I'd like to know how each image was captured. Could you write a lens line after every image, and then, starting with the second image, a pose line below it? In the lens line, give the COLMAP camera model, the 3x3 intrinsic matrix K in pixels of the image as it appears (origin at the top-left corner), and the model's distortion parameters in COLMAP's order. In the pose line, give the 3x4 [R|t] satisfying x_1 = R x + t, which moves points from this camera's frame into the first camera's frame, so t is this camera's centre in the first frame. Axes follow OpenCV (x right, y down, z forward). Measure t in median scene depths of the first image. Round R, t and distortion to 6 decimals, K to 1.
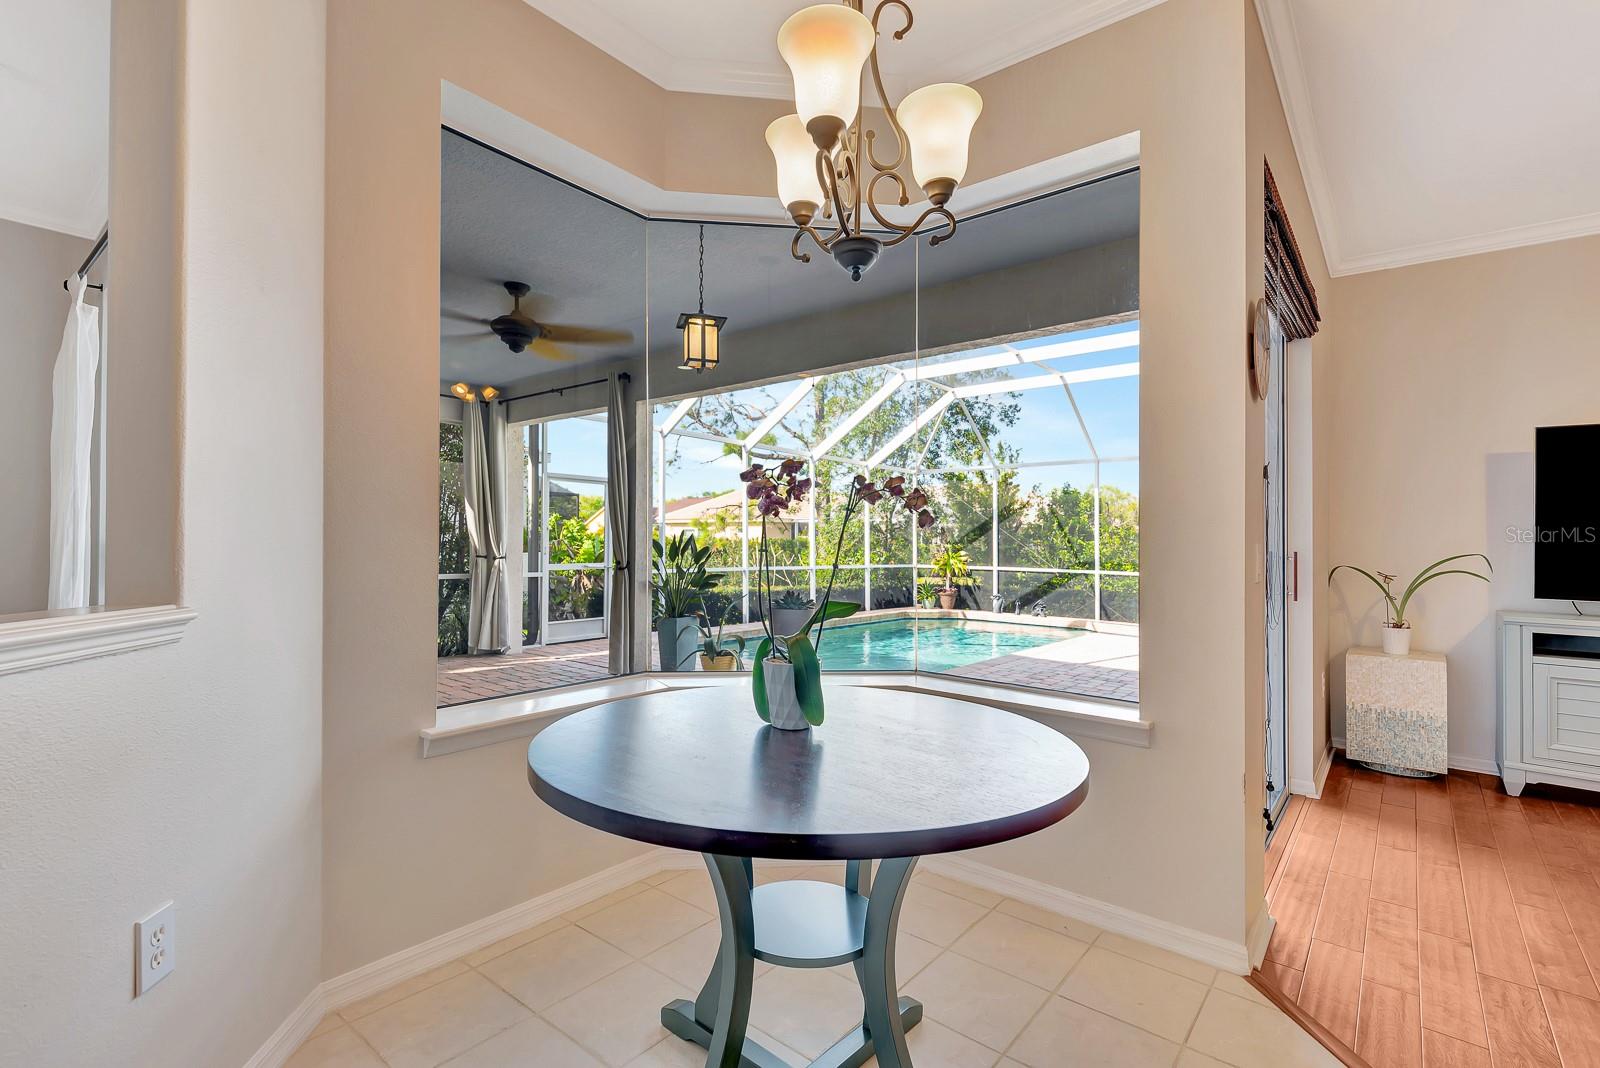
lens RADIAL K [[728.3, 0, 782.6], [0, 728.3, 538.8], [0, 0, 1]] dist [0.003221, 0.000289]
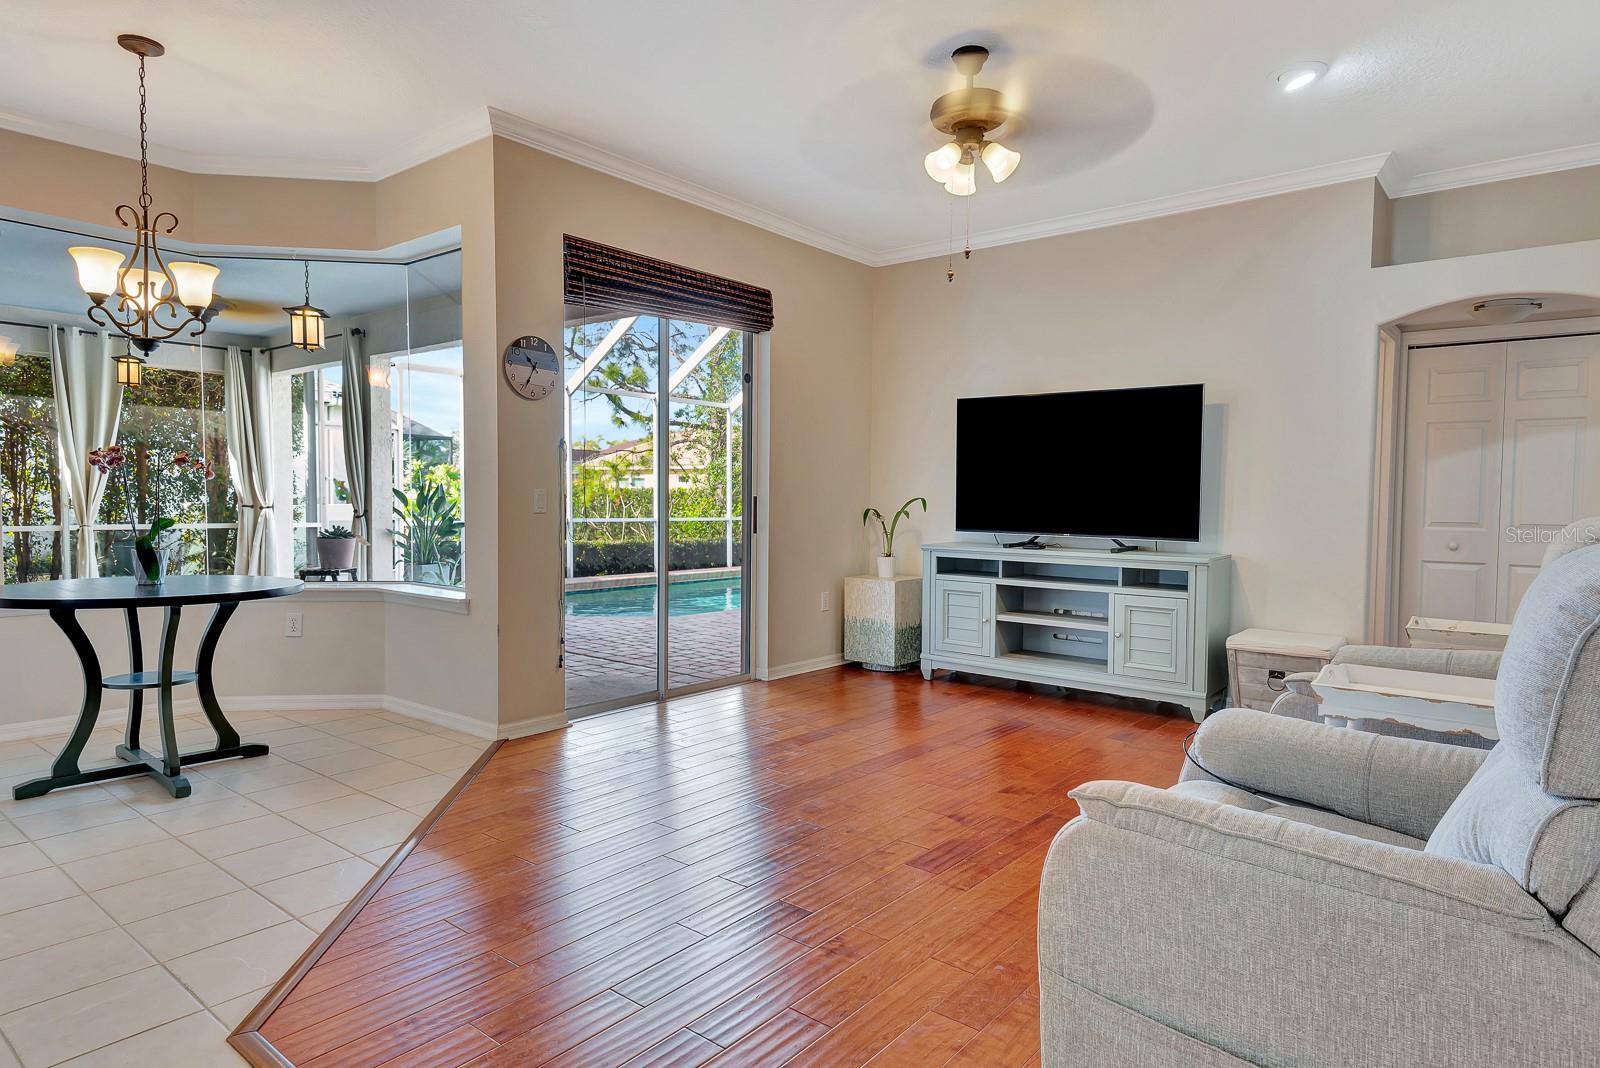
lens RADIAL K [[918.4, 0, 798.8], [0, 918.4, 527.8], [0, 0, 1]] dist [0.006882, 0.000018]
pose [[0.999837, -0.002639, 0.017847, 0.669306], [0.001906, 0.999159, 0.040954, 0.007498], [-0.017940, -0.040913, 0.999002, -0.577672]]
